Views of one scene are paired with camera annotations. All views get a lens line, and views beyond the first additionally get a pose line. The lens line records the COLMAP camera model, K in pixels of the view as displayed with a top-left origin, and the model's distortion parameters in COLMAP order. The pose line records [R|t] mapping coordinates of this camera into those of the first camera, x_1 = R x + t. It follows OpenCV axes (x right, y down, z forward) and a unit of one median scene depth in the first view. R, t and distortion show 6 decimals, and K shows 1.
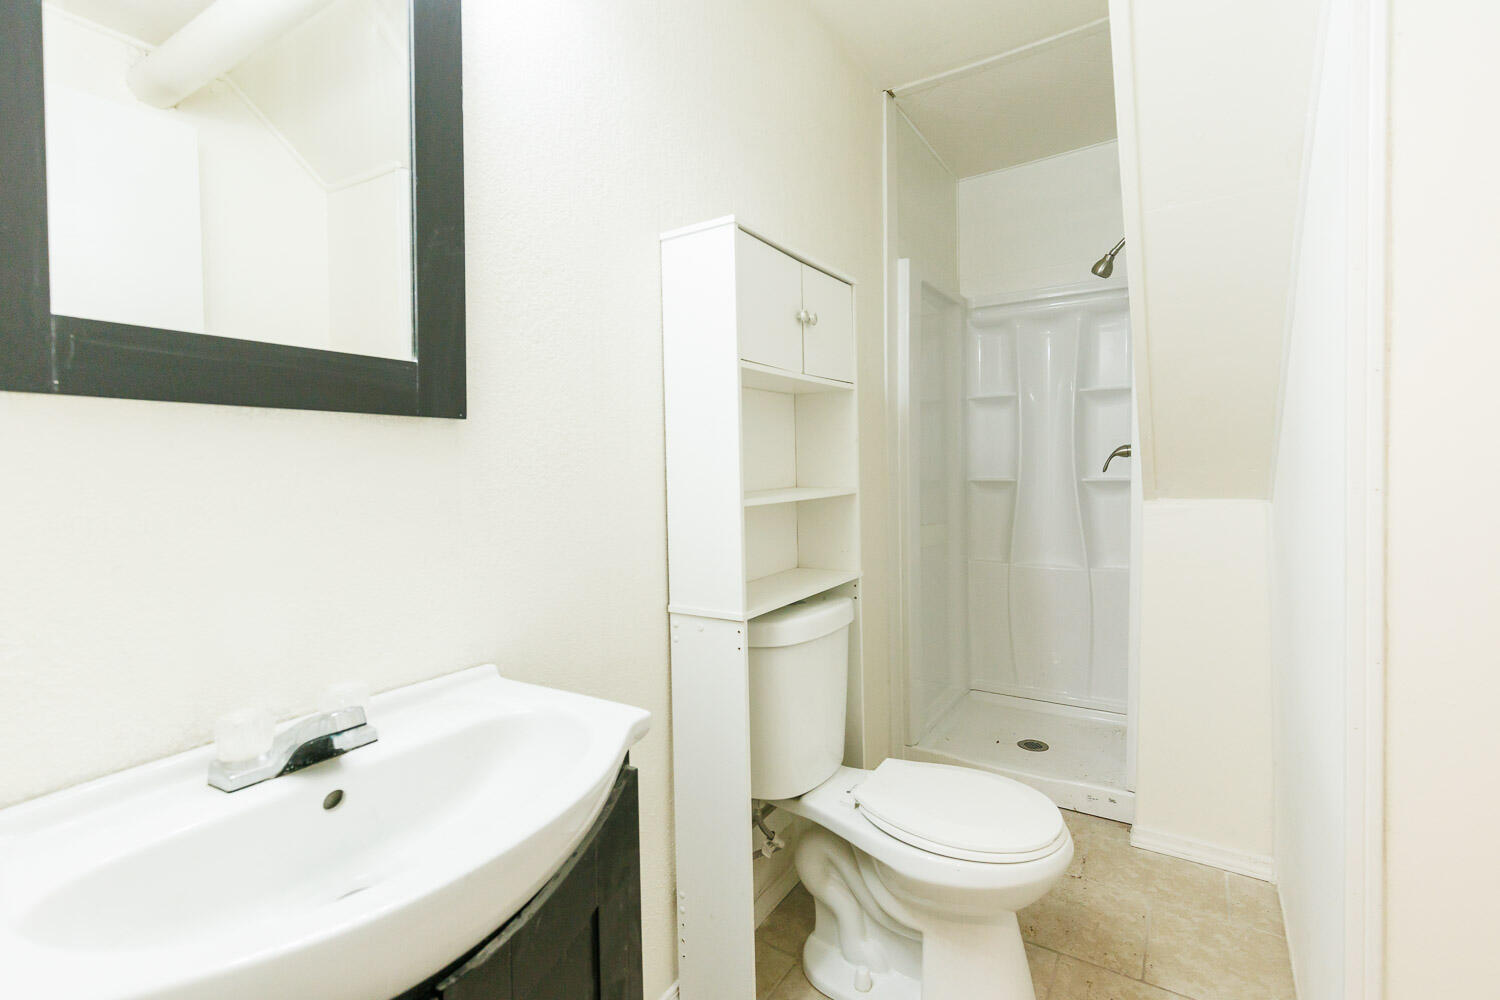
lens RADIAL K [[664.4, 0, 748.1], [0, 664.4, 494.8], [0, 0, 1]] dist [0.008185, -0.000463]
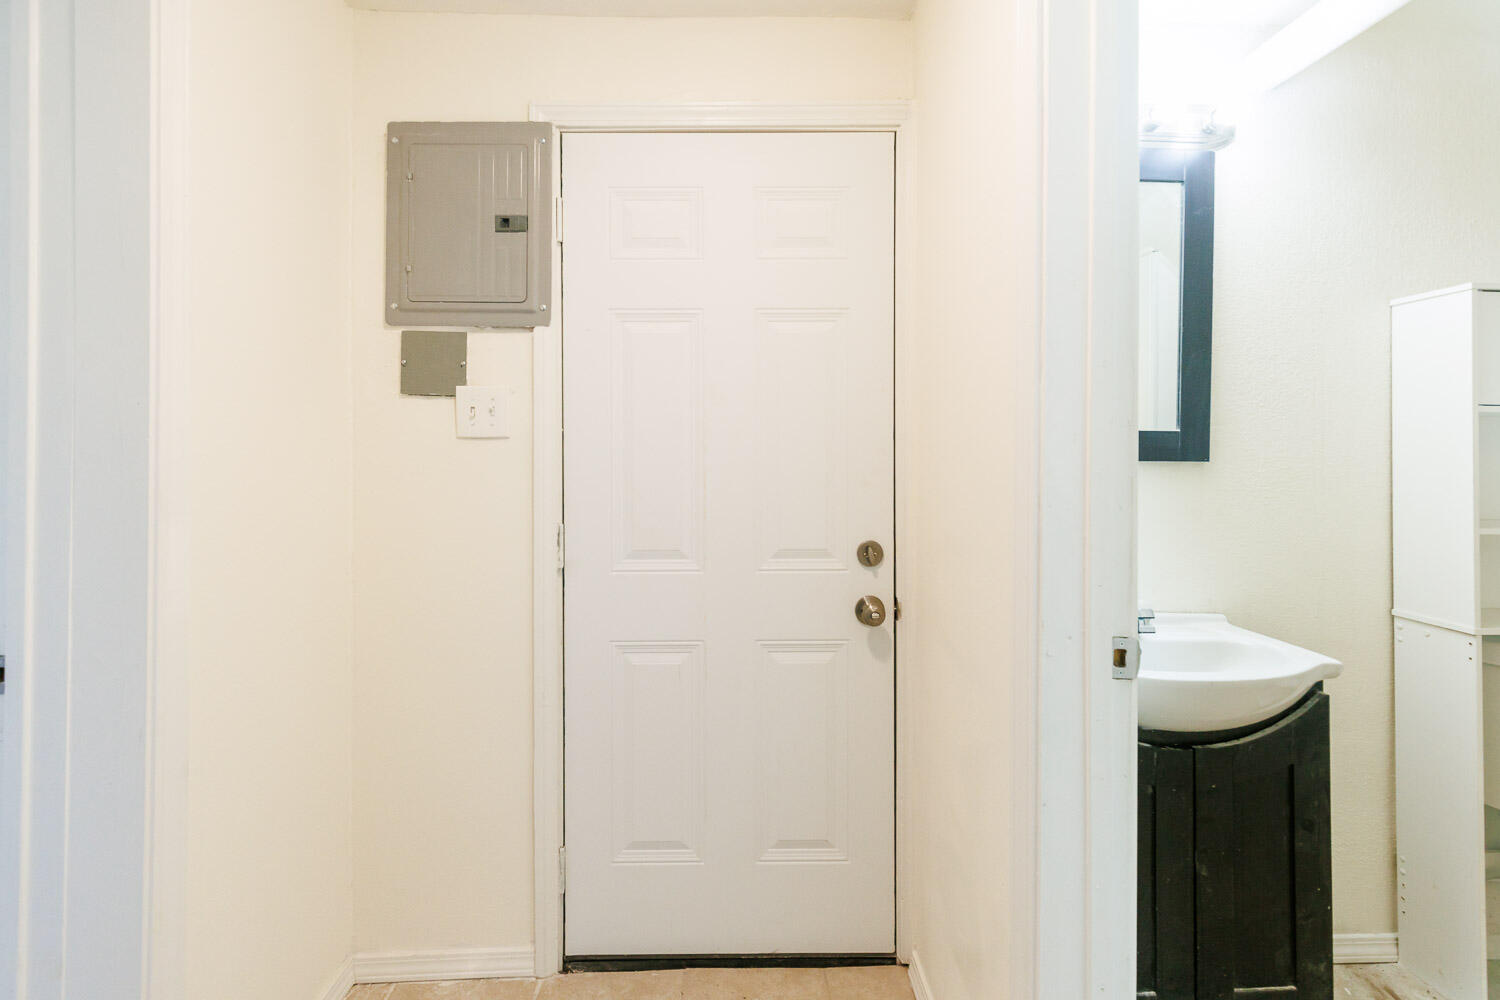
lens RADIAL K [[674.7, 0, 747.9], [0, 674.7, 439.8], [0, 0, 1]] dist [0.004752, 0.000218]
pose [[0.560423, 0.004437, -0.828195, 0.256636], [-0.047209, 0.998531, -0.026595, -0.054527], [0.826860, 0.054003, 0.559809, -0.703269]]
